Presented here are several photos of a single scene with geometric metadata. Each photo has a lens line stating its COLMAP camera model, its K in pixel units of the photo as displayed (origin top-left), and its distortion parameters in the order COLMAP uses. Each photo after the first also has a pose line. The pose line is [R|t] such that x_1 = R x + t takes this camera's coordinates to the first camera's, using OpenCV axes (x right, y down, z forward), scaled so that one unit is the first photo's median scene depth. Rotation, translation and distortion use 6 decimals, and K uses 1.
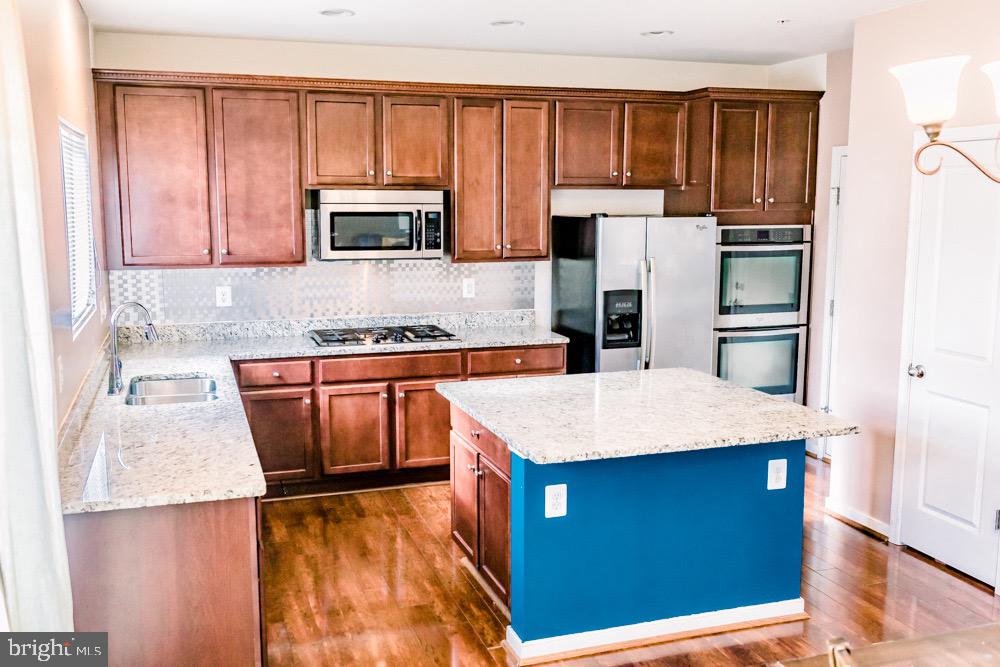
lens RADIAL K [[962.8, 0, 500.0], [0, 962.8, 333.5], [0, 0, 1]] dist [-0.002460, 0.034607]
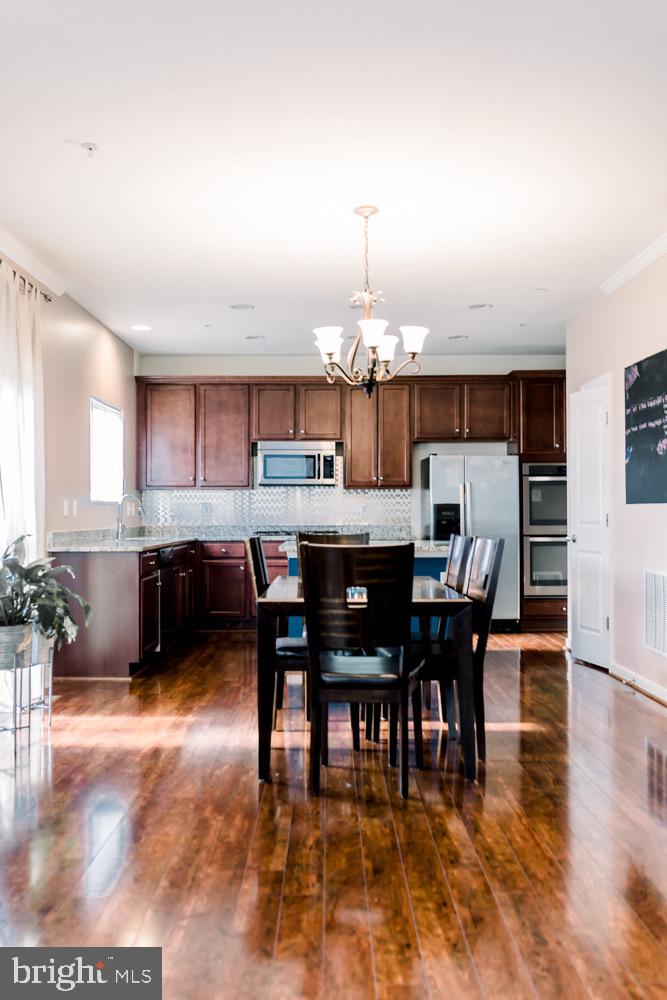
lens RADIAL K [[962.8, 0, 333.5], [0, 962.8, 500.0], [0, 0, 1]] dist [-0.002460, 0.034607]
pose [[0.946403, -0.012309, -0.322753, 0.462081], [-0.042623, 0.985775, -0.162577, 0.210184], [0.320163, 0.167620, 0.932416, -0.475118]]
